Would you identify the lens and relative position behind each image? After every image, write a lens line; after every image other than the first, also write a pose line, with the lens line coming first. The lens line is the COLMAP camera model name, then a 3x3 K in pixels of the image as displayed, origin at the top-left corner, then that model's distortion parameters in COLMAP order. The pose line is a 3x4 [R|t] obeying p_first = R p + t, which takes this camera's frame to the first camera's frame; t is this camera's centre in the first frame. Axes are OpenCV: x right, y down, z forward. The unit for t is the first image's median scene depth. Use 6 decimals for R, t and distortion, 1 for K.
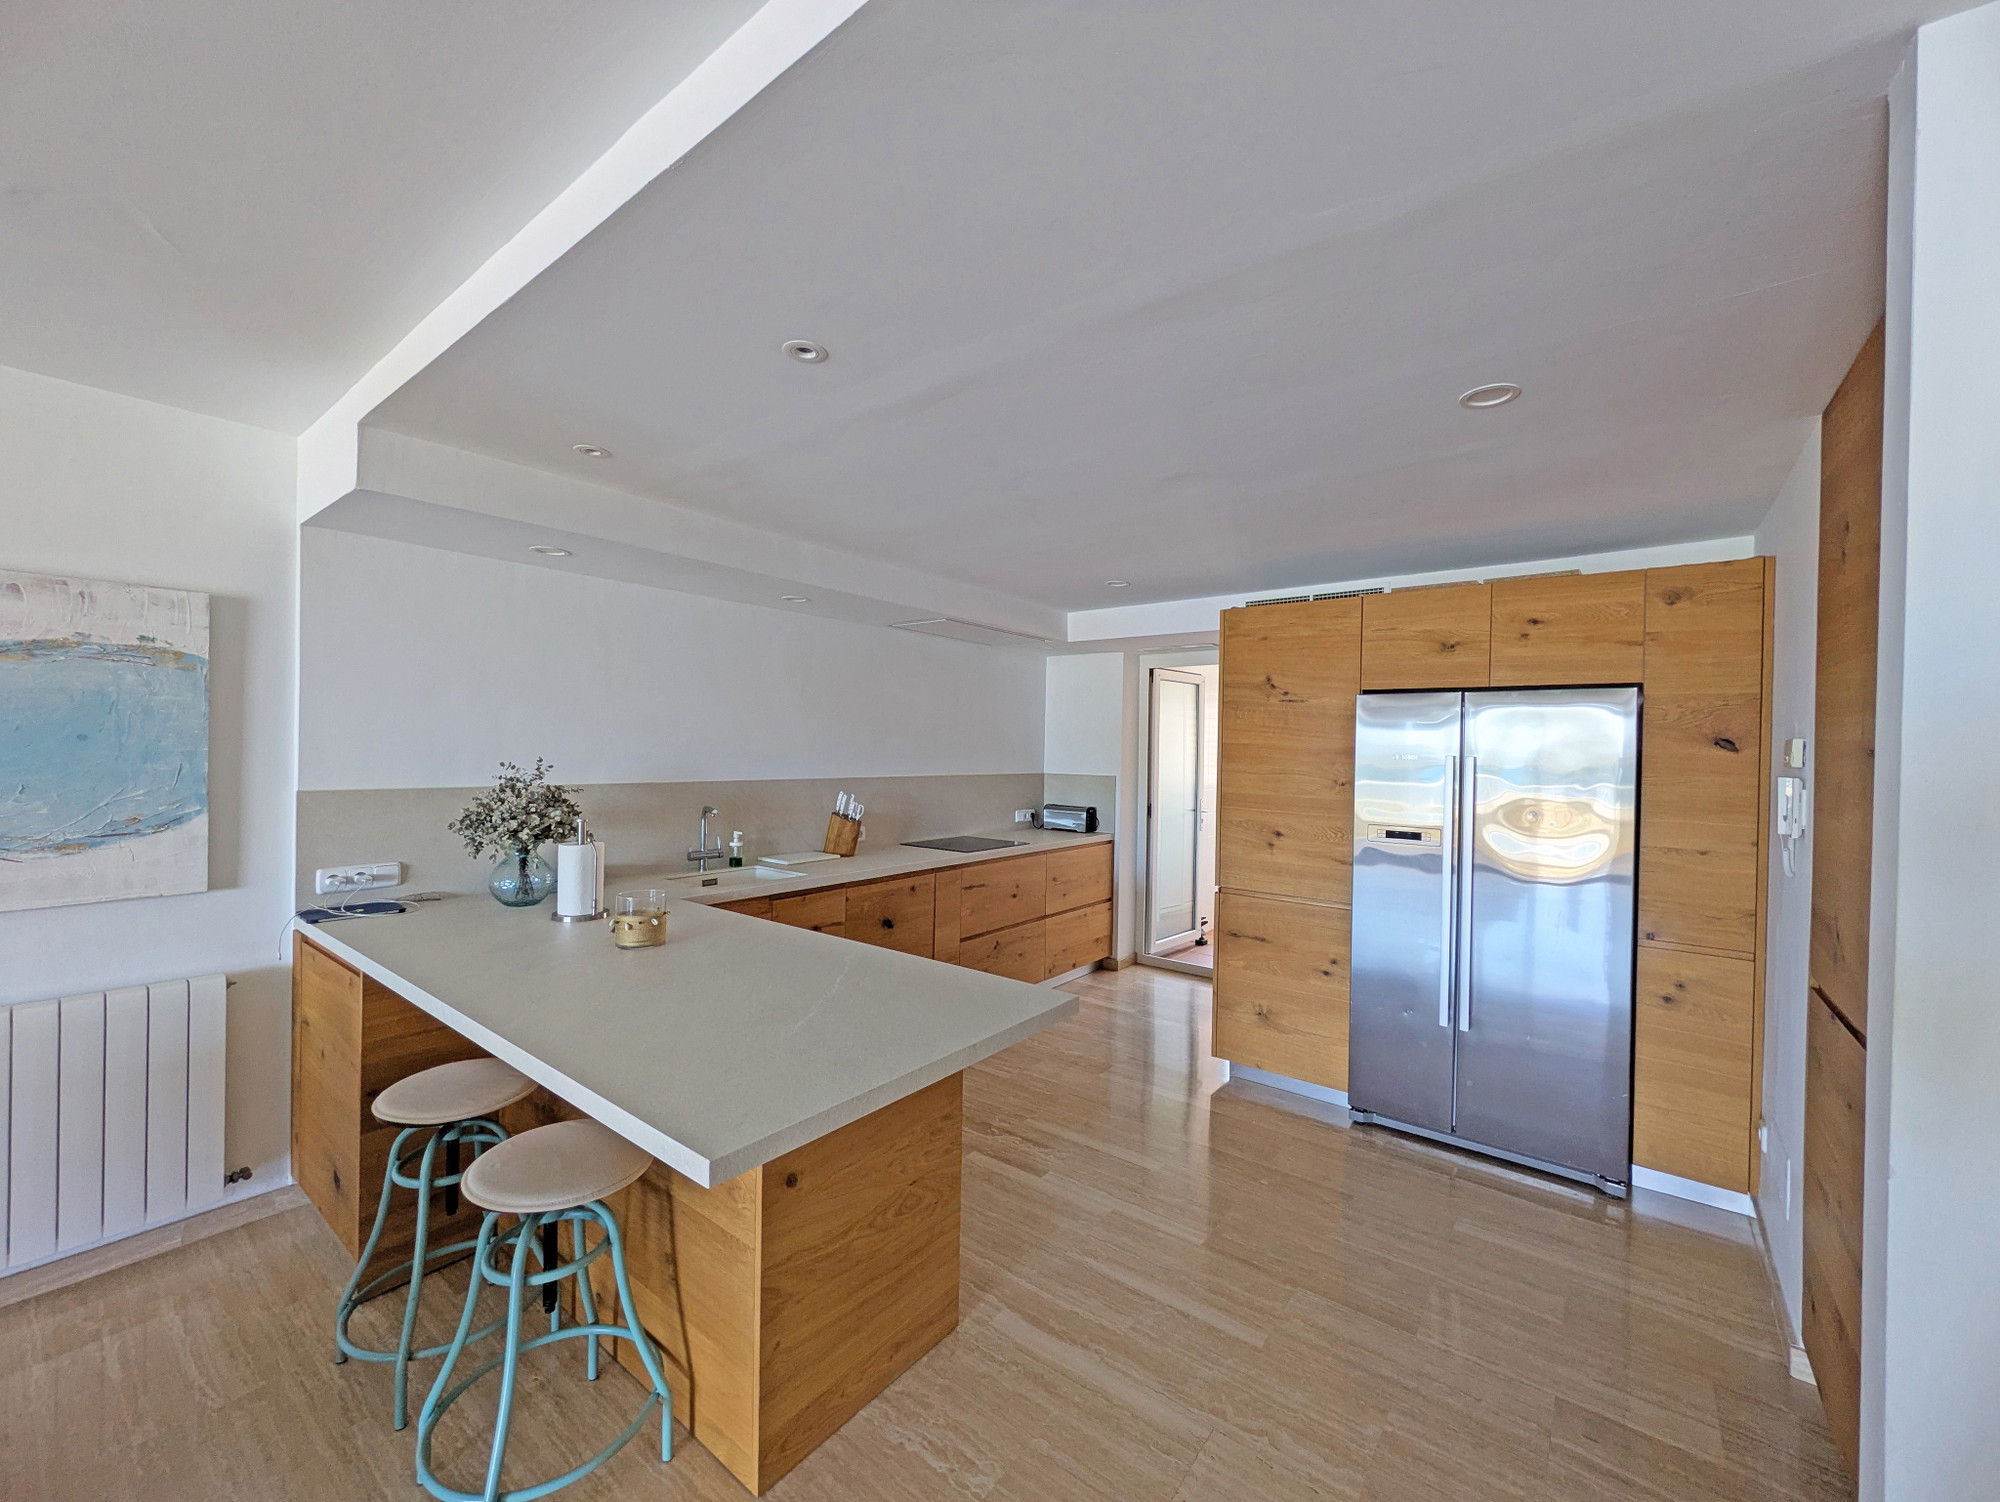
lens RADIAL K [[796.2, 0, 1000.0], [0, 796.2, 751.0], [0, 0, 1]] dist [-0.001613, -0.000153]
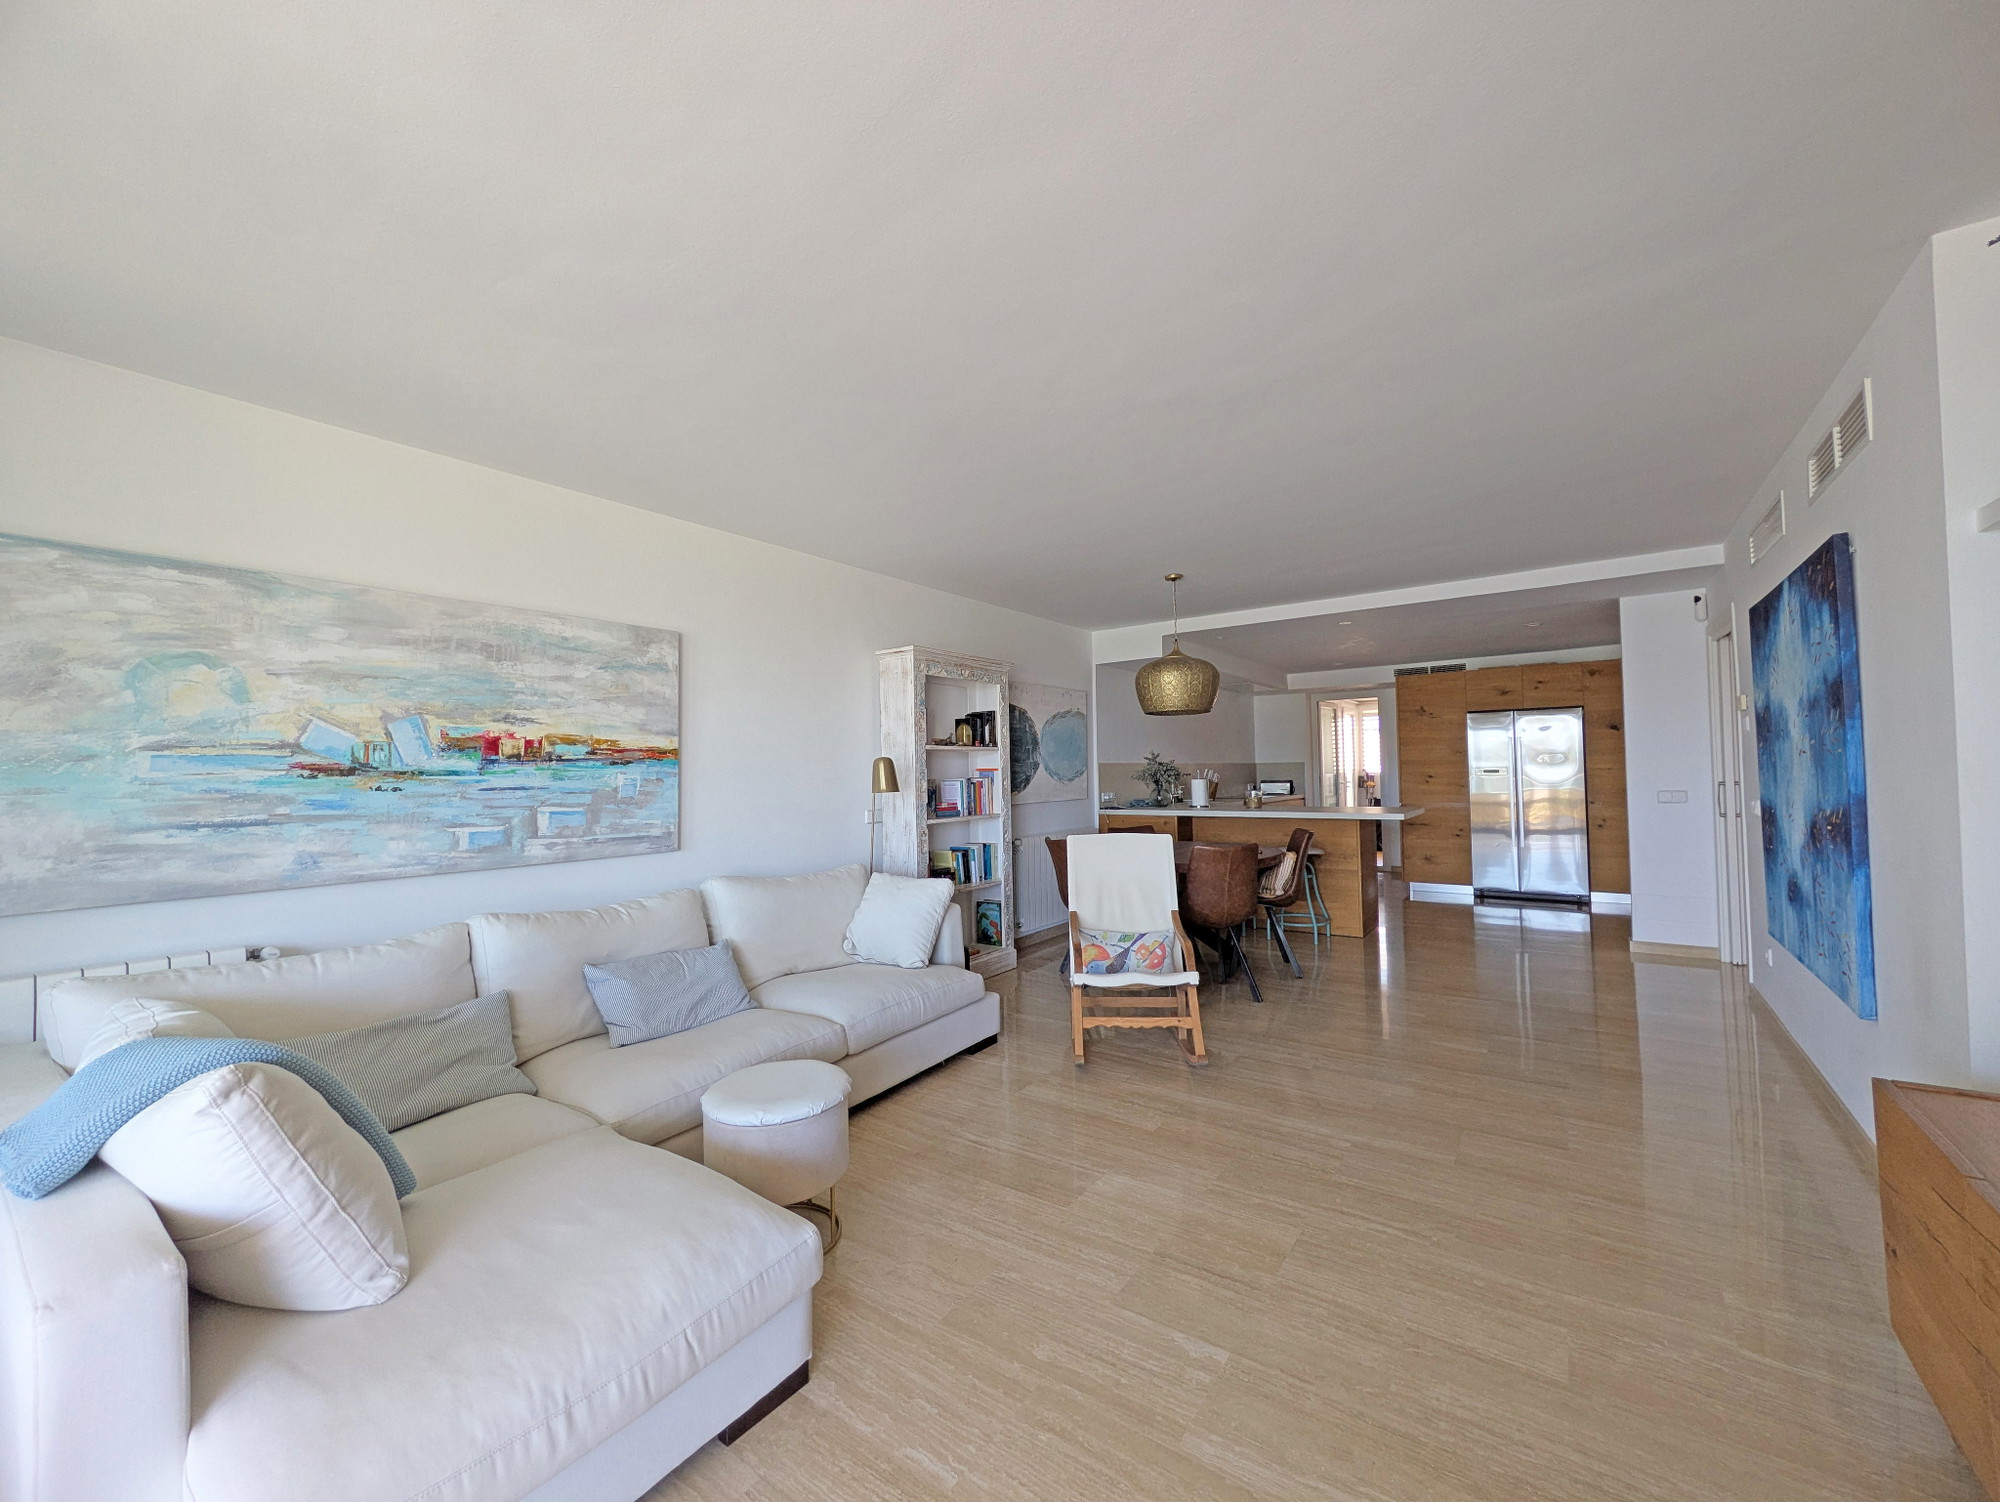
lens RADIAL K [[799.6, 0, 1000.0], [0, 799.6, 751.0], [0, 0, 1]] dist [0.000354, 0.000027]
pose [[0.998756, -0.035320, 0.035200, -1.029239], [0.036394, 0.998877, -0.030343, 0.061231], [-0.034088, 0.031587, 0.998920, -1.327821]]
